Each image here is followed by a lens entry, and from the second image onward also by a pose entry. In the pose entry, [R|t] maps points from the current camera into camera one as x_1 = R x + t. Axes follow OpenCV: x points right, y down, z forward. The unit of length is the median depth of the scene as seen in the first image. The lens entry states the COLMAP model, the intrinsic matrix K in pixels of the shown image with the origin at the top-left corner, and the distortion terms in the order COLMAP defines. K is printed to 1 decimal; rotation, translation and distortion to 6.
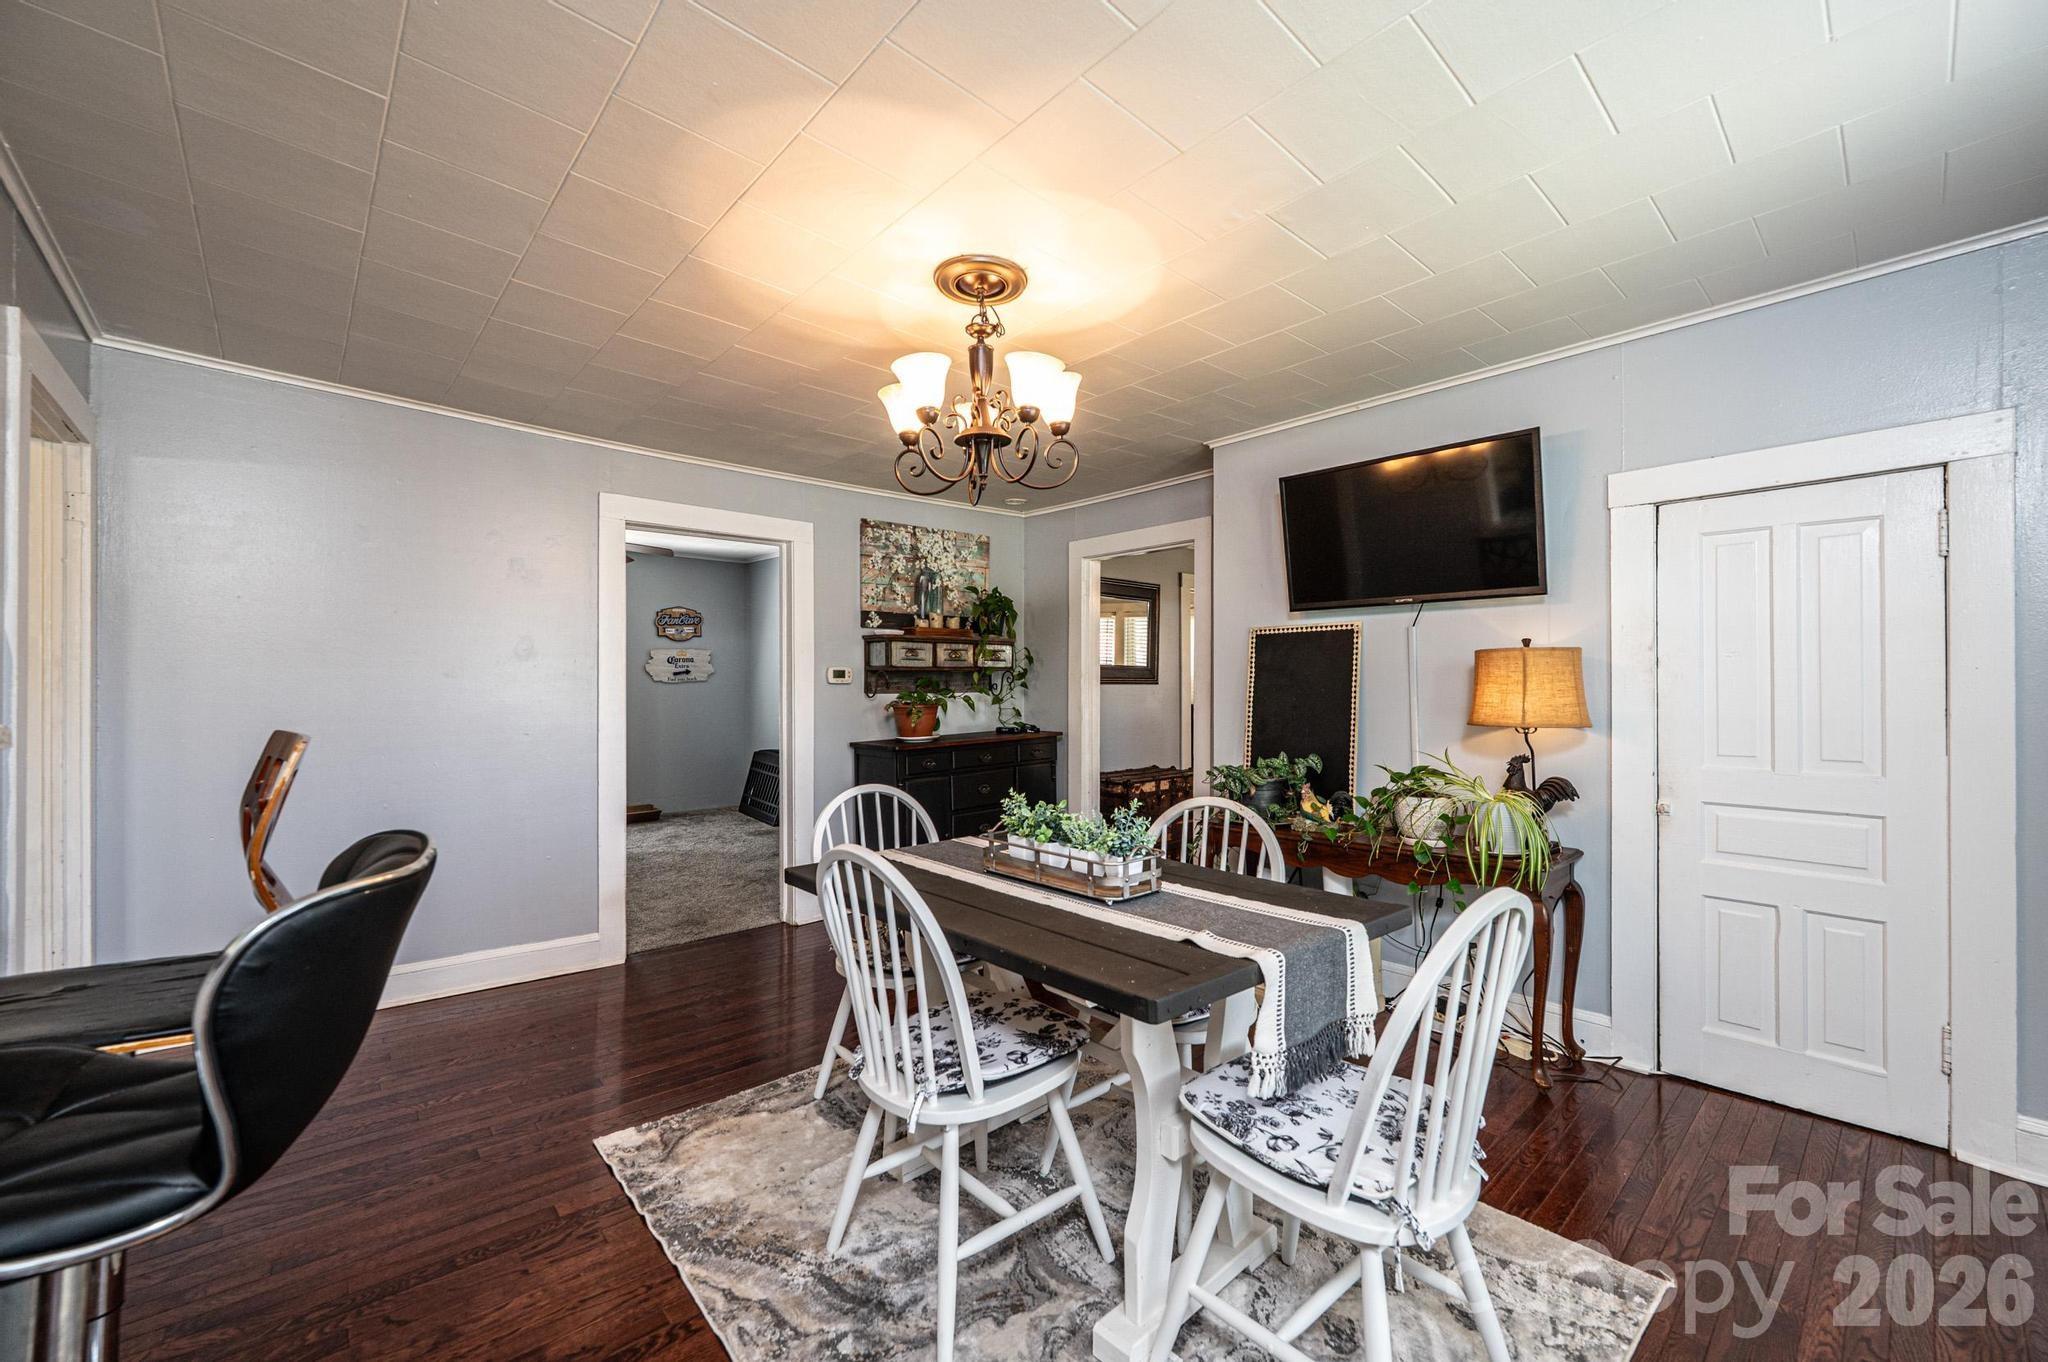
lens RADIAL K [[818.3, 0, 1027.6], [0, 818.3, 685.6], [0, 0, 1]] dist [-0.003567, -0.000482]
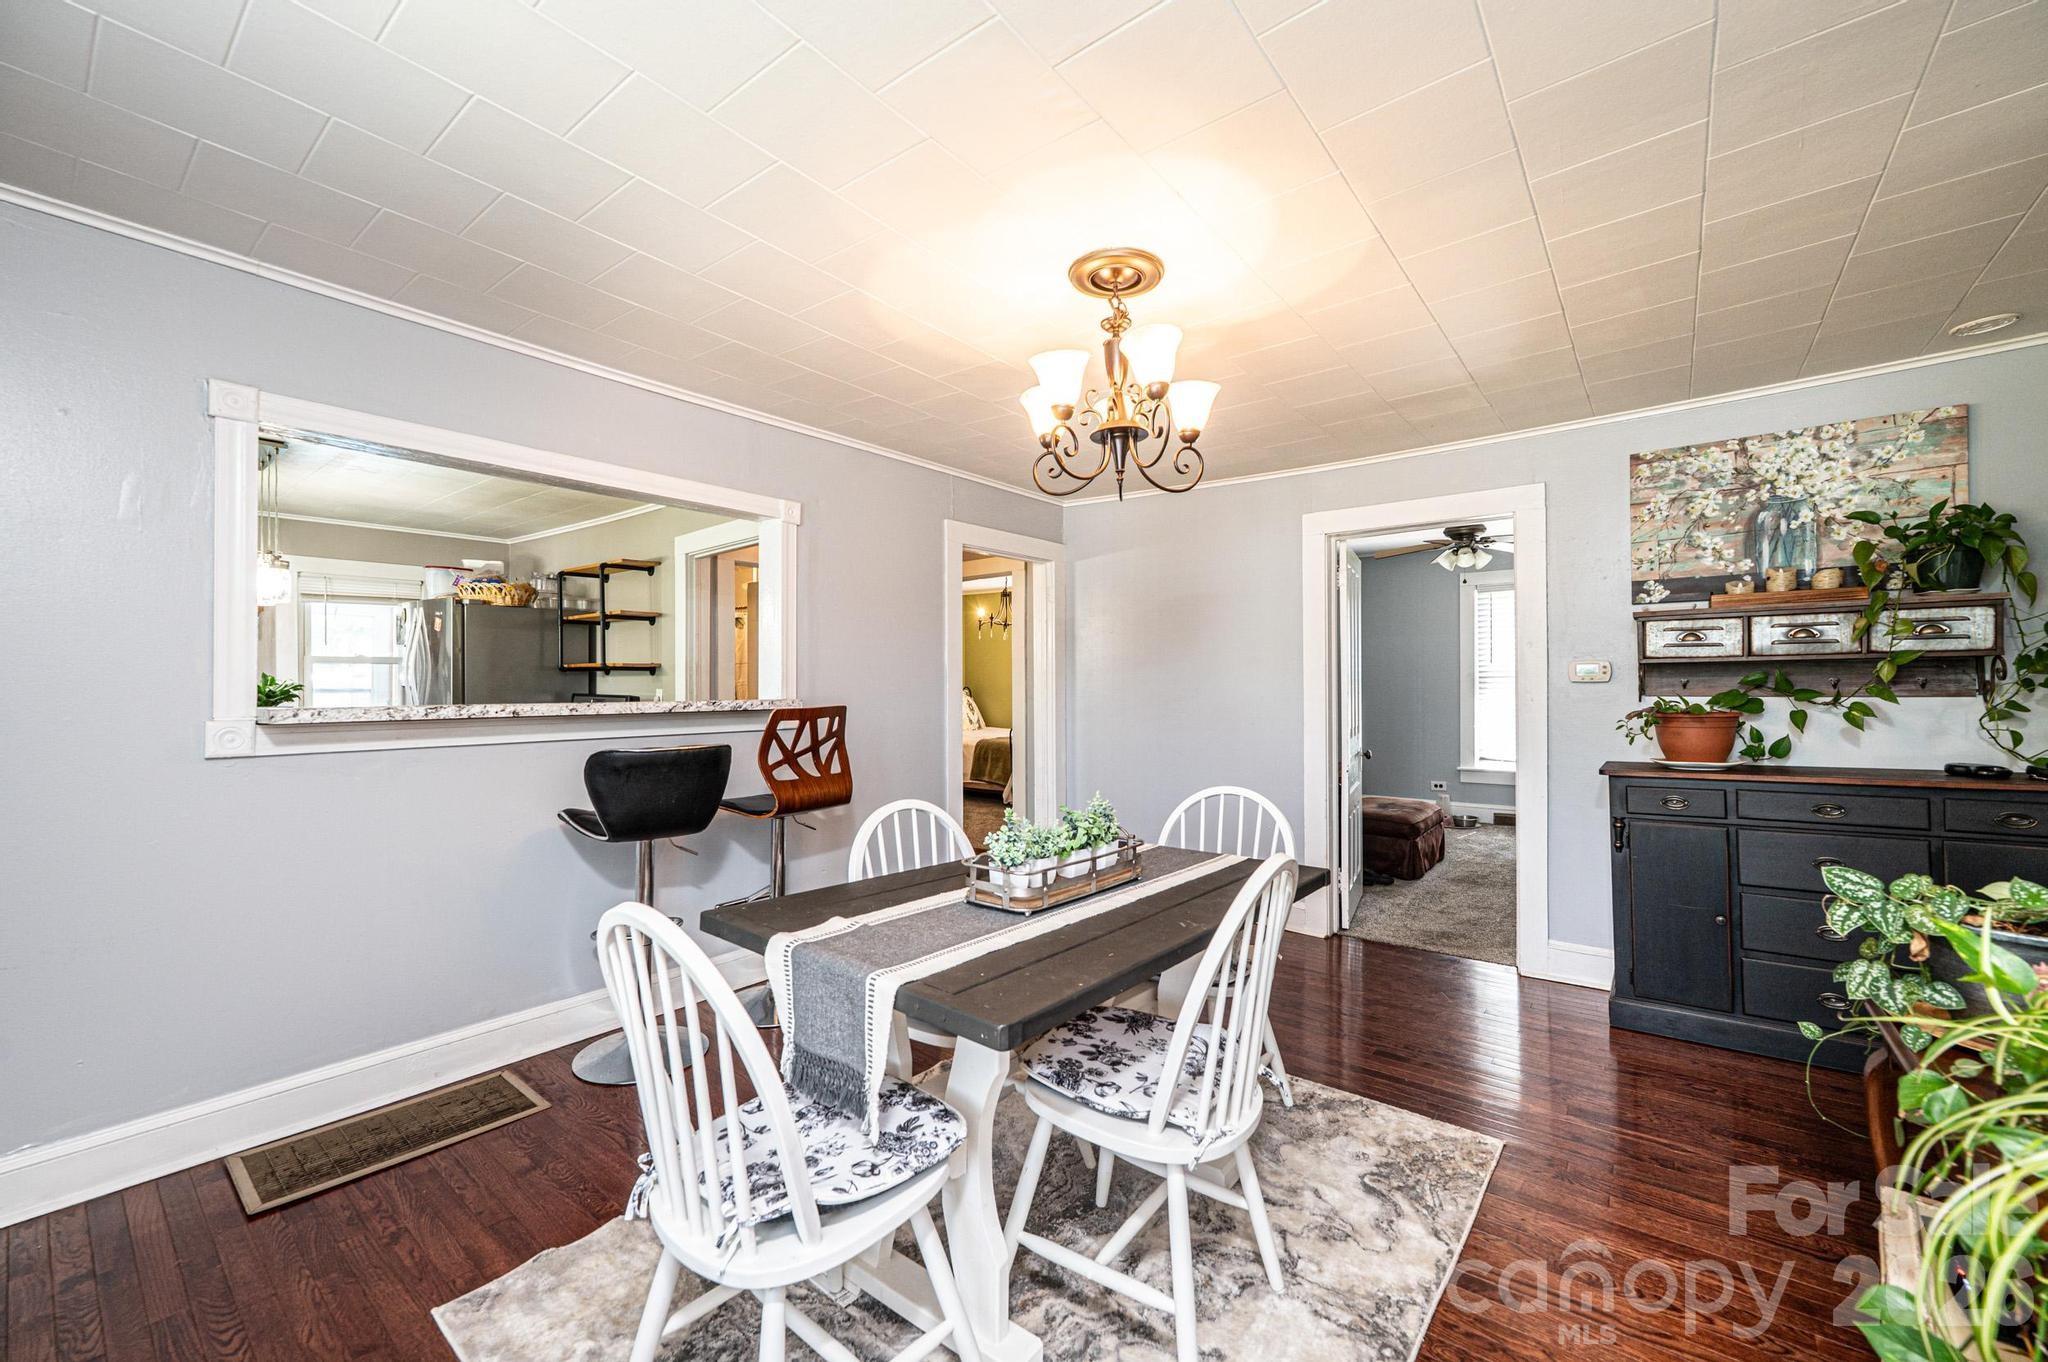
lens RADIAL K [[818.3, 0, 1024.6], [0, 818.3, 678.0], [0, 0, 1]] dist [-0.003567, -0.000482]
pose [[0.146254, -0.007965, -0.989215, 0.420657], [0.000244, 0.999968, -0.008015, -0.000205], [0.989247, 0.000930, 0.146251, 0.349071]]
